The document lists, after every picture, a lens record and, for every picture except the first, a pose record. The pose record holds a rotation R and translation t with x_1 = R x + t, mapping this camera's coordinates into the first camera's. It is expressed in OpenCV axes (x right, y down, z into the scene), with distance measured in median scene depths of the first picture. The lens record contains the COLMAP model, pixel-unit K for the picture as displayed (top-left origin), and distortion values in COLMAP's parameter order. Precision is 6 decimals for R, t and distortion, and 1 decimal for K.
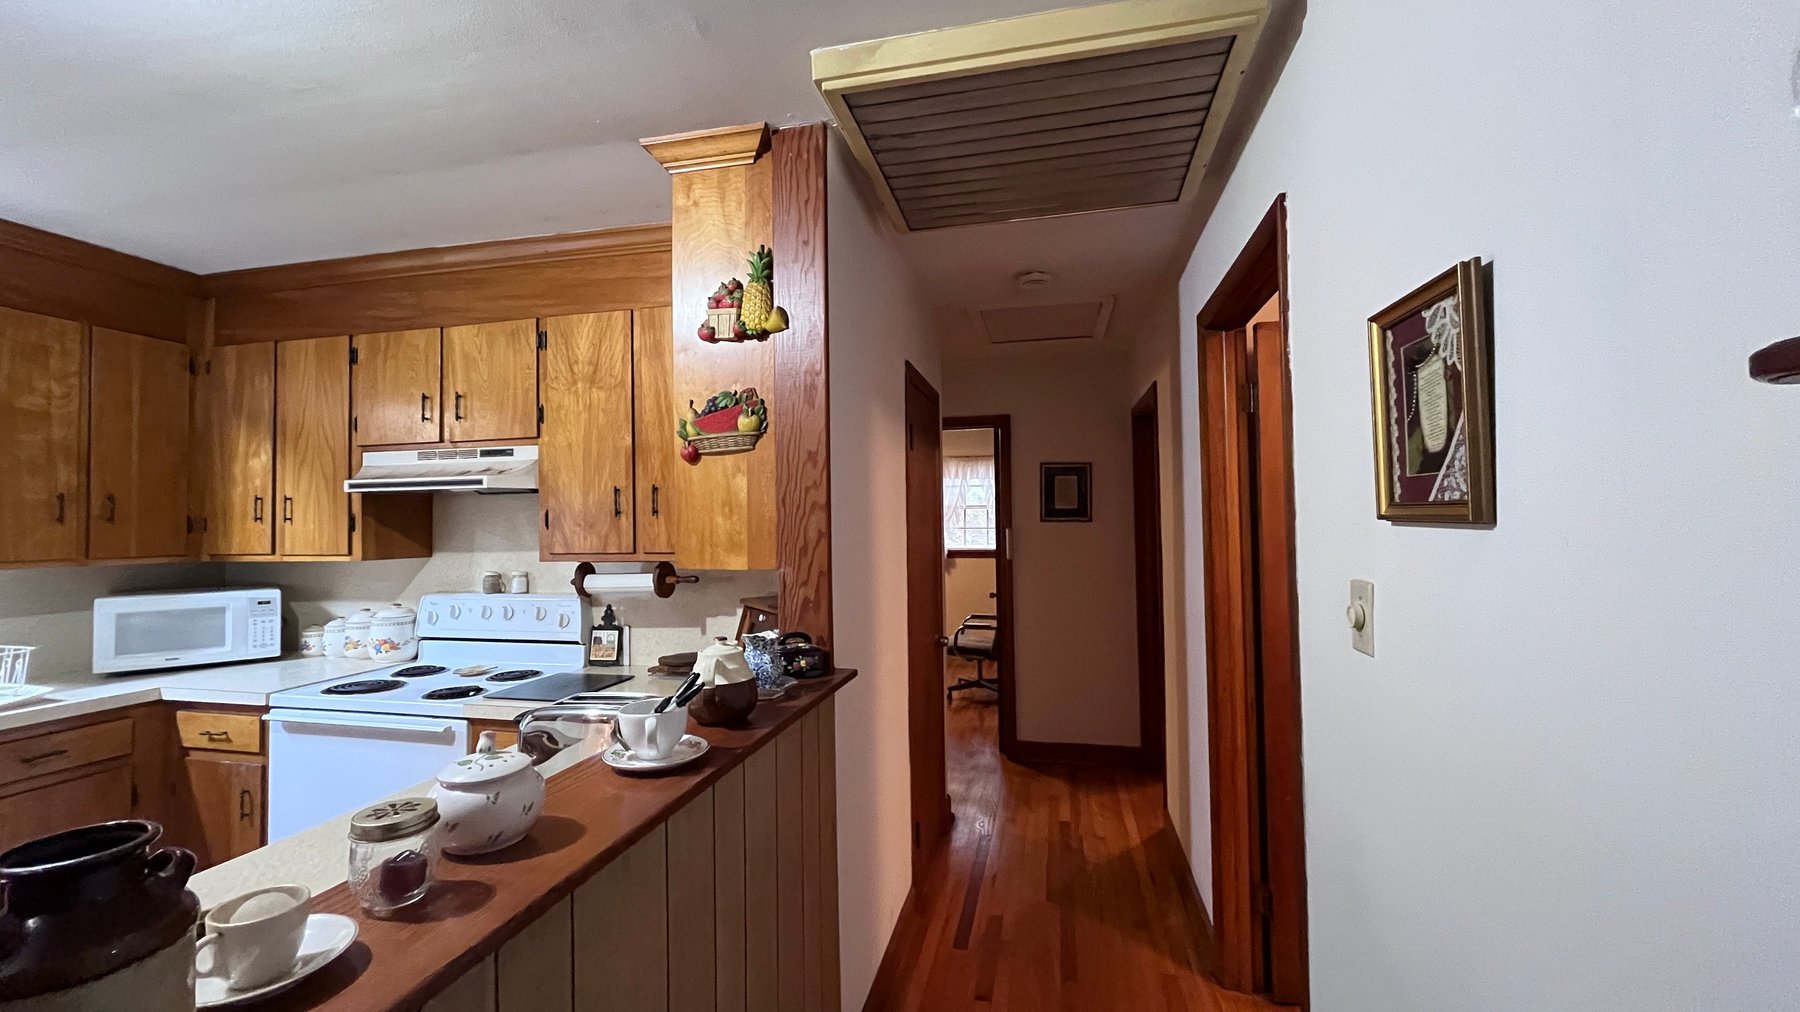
lens RADIAL K [[731.3, 0, 900.7], [0, 731.3, 504.2], [0, 0, 1]] dist [-0.003224, -0.000437]
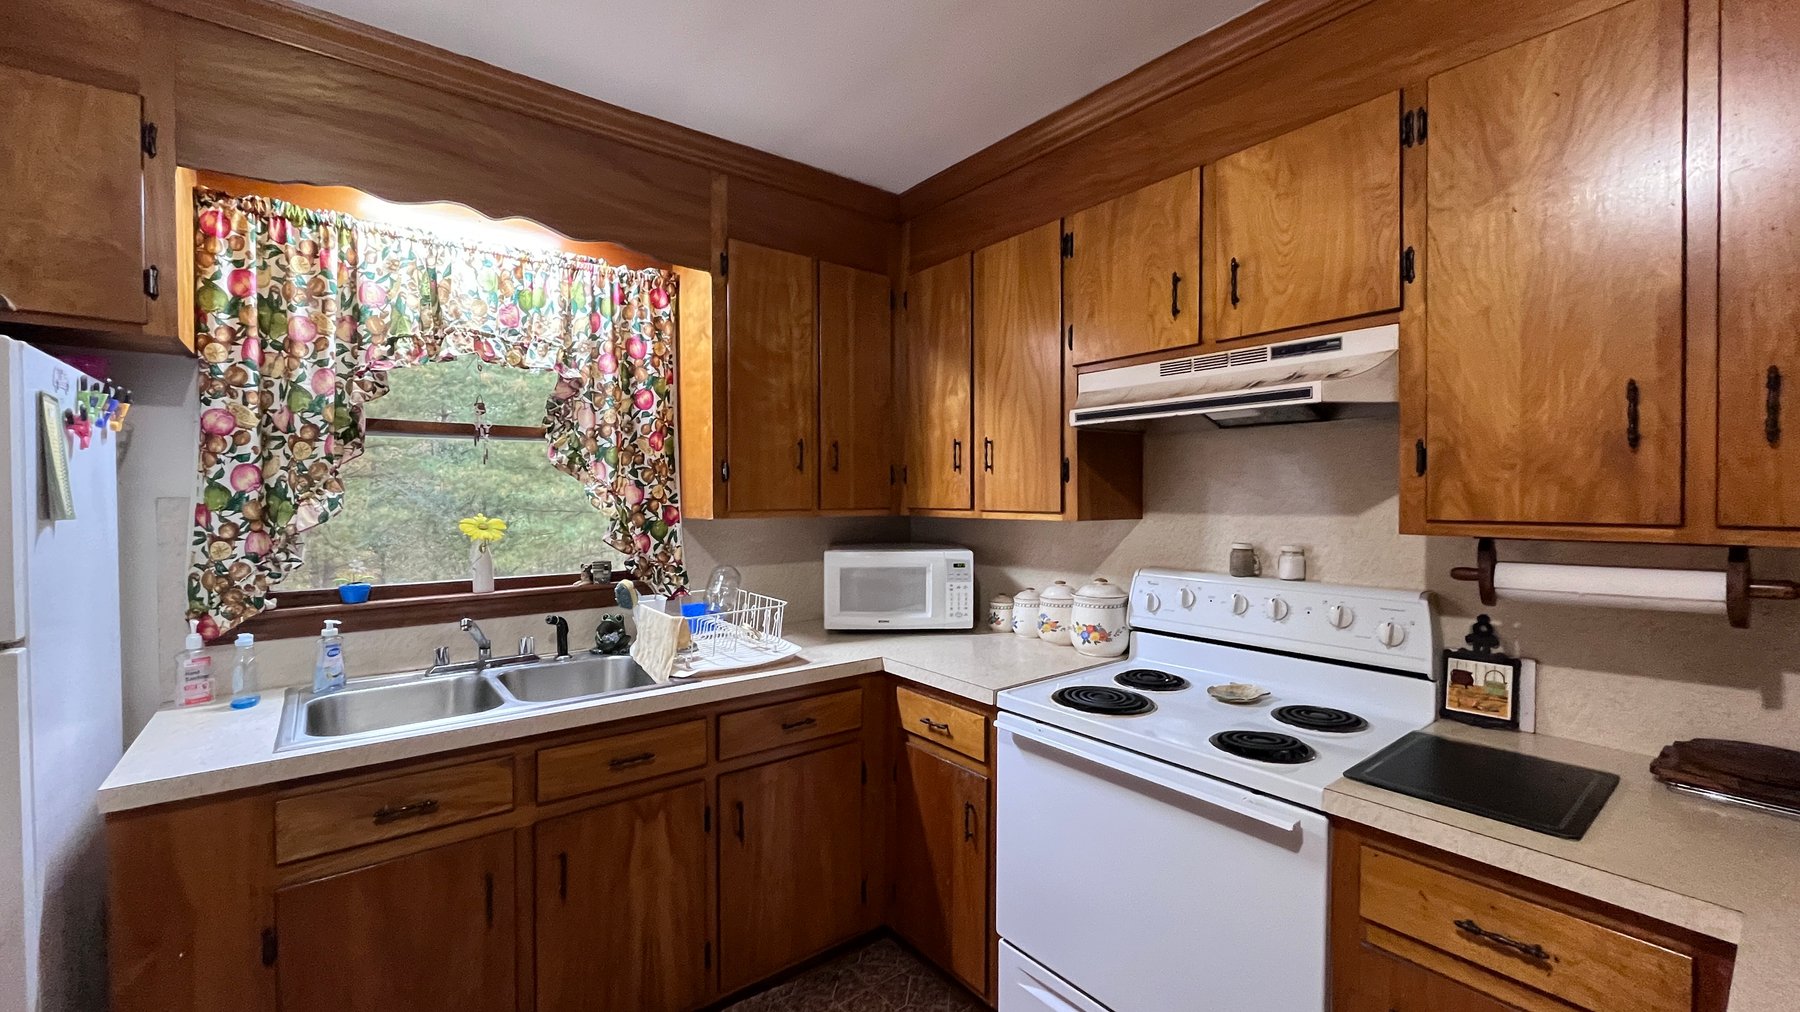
lens RADIAL K [[724.2, 0, 894.3], [0, 724.2, 506.0], [0, 0, 1]] dist [-0.002013, -0.000296]
pose [[0.774033, 0.021968, -0.632763, -0.416418], [0.008554, 0.998944, 0.045145, 0.027434], [0.633087, -0.040356, 0.773028, 0.310874]]
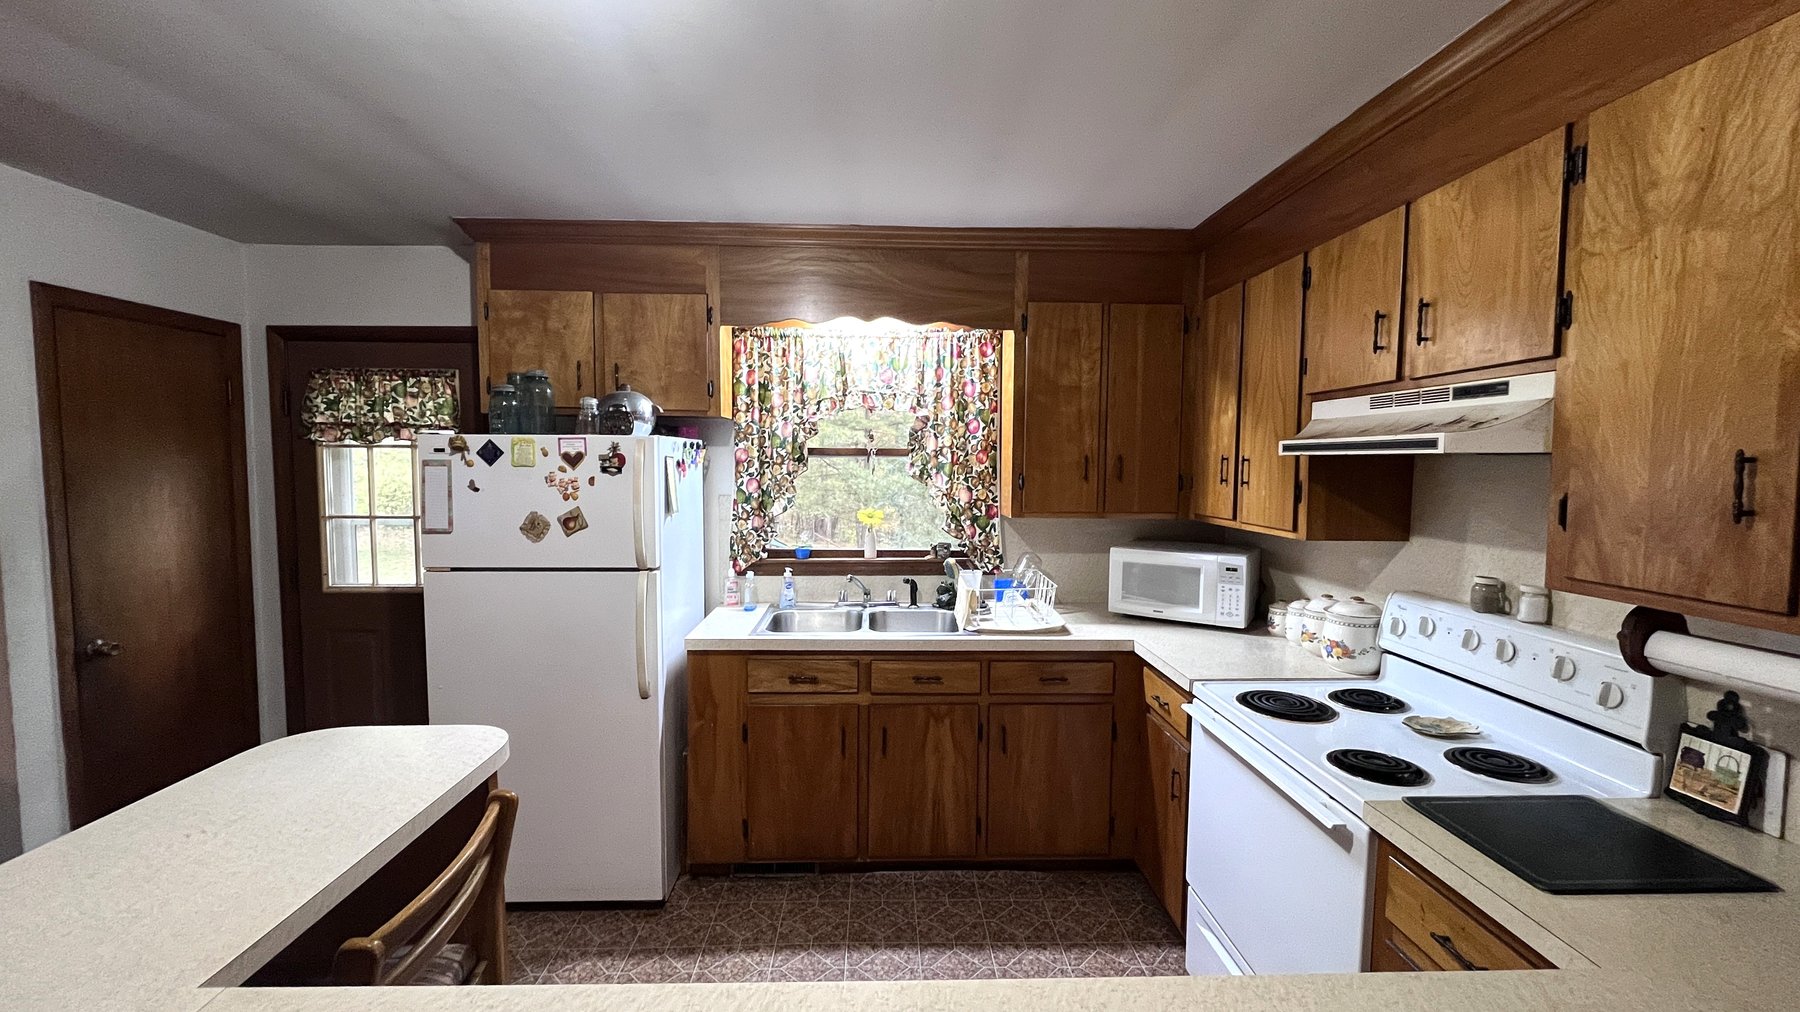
lens RADIAL K [[724.2, 0, 894.3], [0, 724.2, 506.0], [0, 0, 1]] dist [-0.002013, -0.000296]
pose [[0.247046, 0.076314, -0.965994, -0.093199], [0.016148, 0.996431, 0.082849, -0.032087], [0.968869, -0.036066, 0.244932, 0.376680]]
